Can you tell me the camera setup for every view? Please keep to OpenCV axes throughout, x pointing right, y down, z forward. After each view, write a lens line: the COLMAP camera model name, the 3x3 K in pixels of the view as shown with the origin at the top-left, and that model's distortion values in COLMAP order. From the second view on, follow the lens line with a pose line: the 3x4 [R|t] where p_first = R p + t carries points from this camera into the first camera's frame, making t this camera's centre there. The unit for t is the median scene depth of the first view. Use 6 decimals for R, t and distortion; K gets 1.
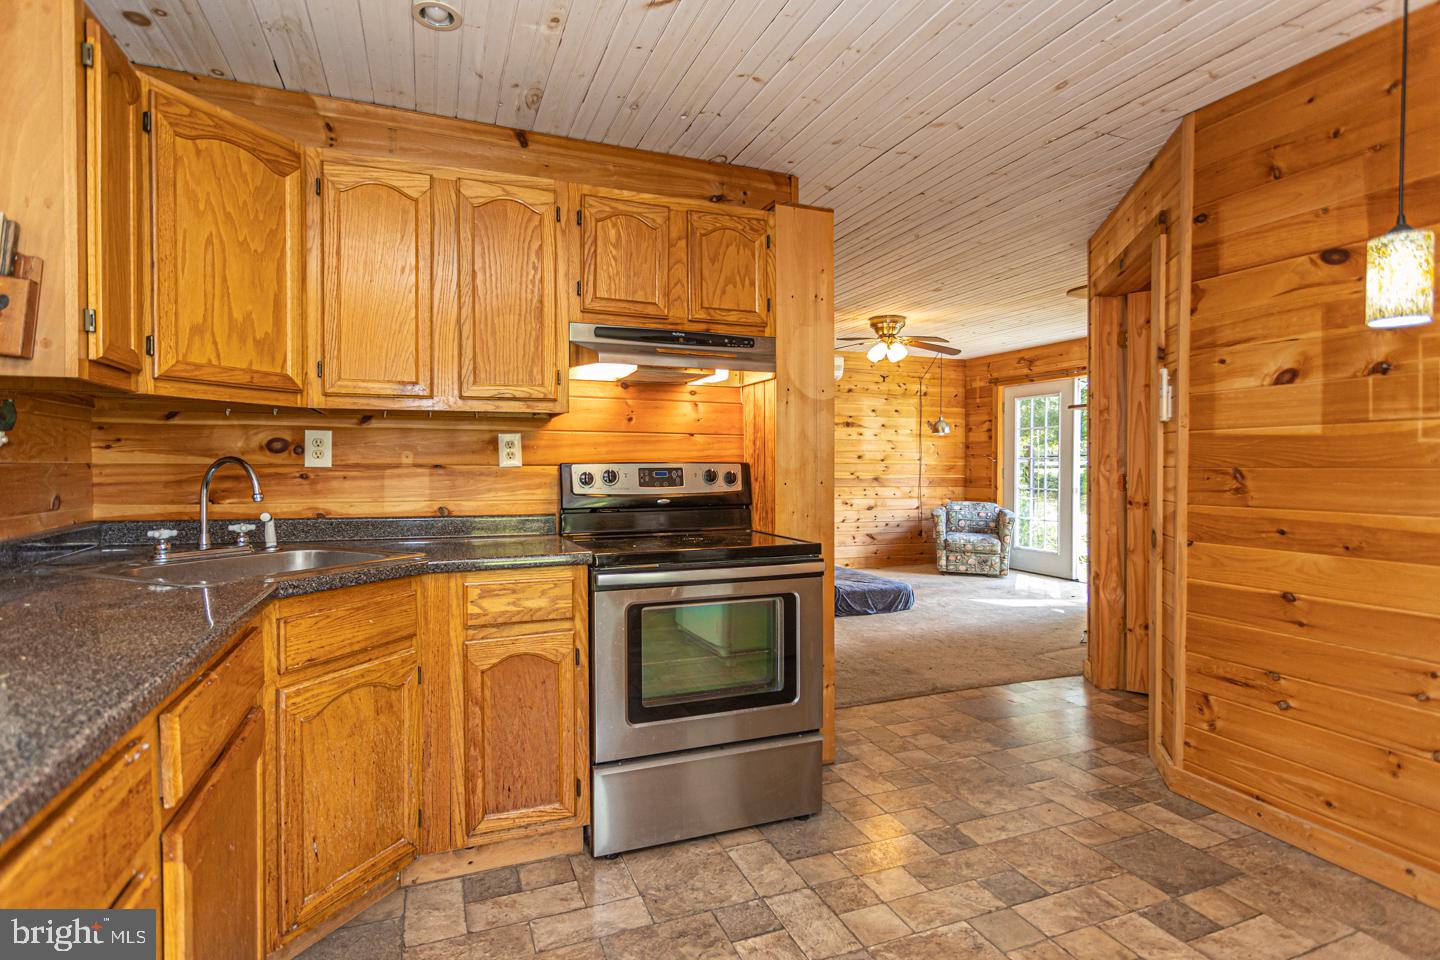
lens RADIAL K [[701.9, 0, 723.5], [0, 701.9, 471.0], [0, 0, 1]] dist [-0.000199, 0.002623]
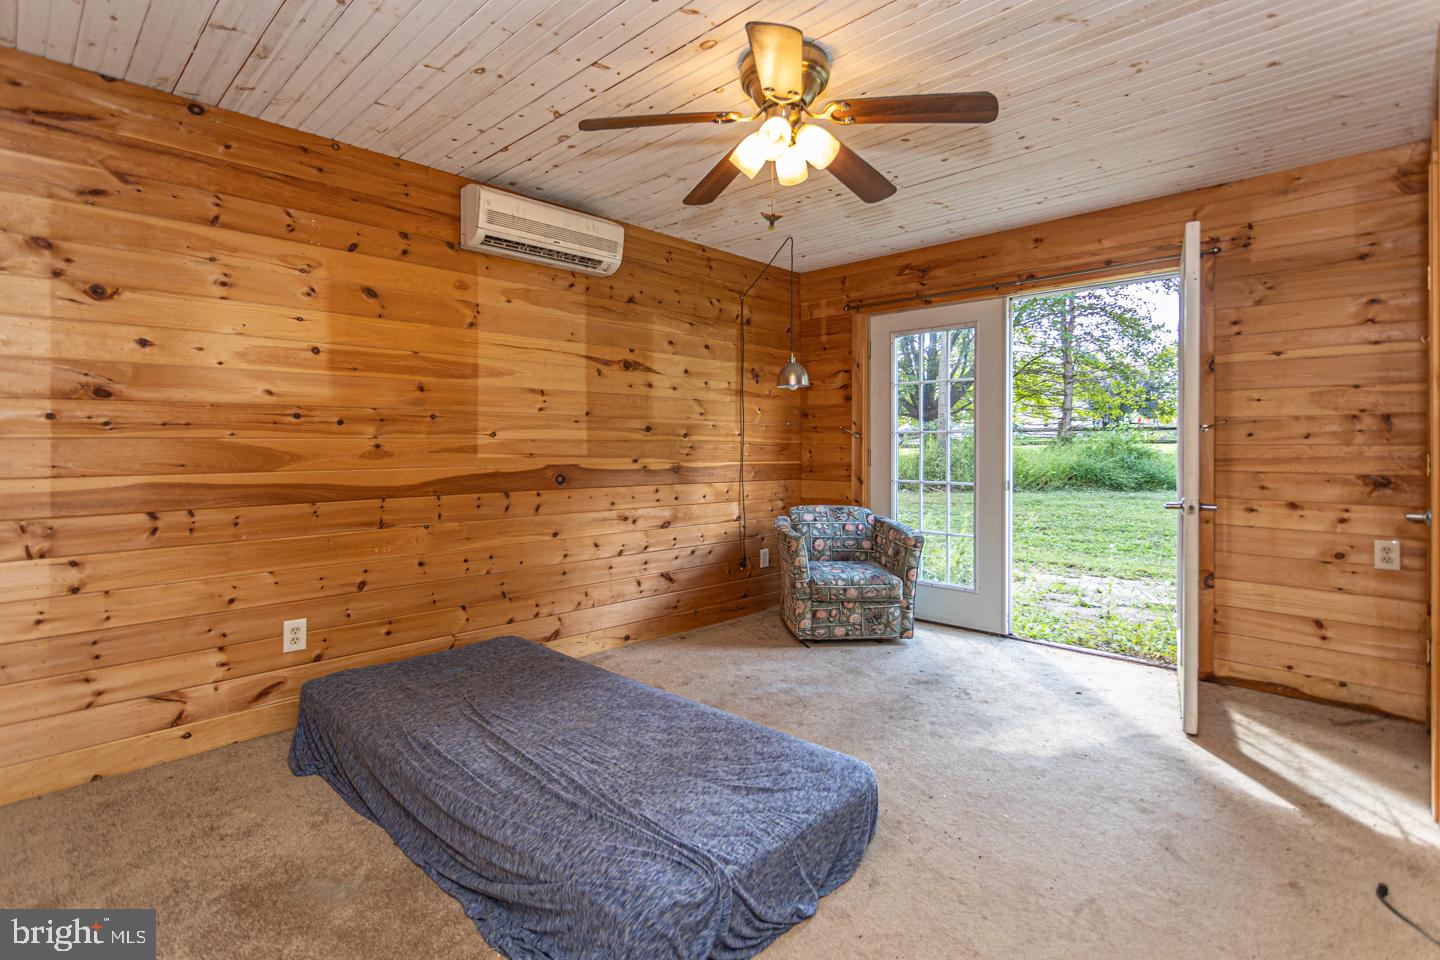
lens RADIAL K [[701.9, 0, 695.7], [0, 701.9, 444.3], [0, 0, 1]] dist [-0.000199, 0.002623]
pose [[0.930170, -0.003593, 0.367110, 0.033715], [0.008305, 0.999902, -0.011255, -0.001935], [-0.367034, 0.013518, 0.930109, 0.496795]]
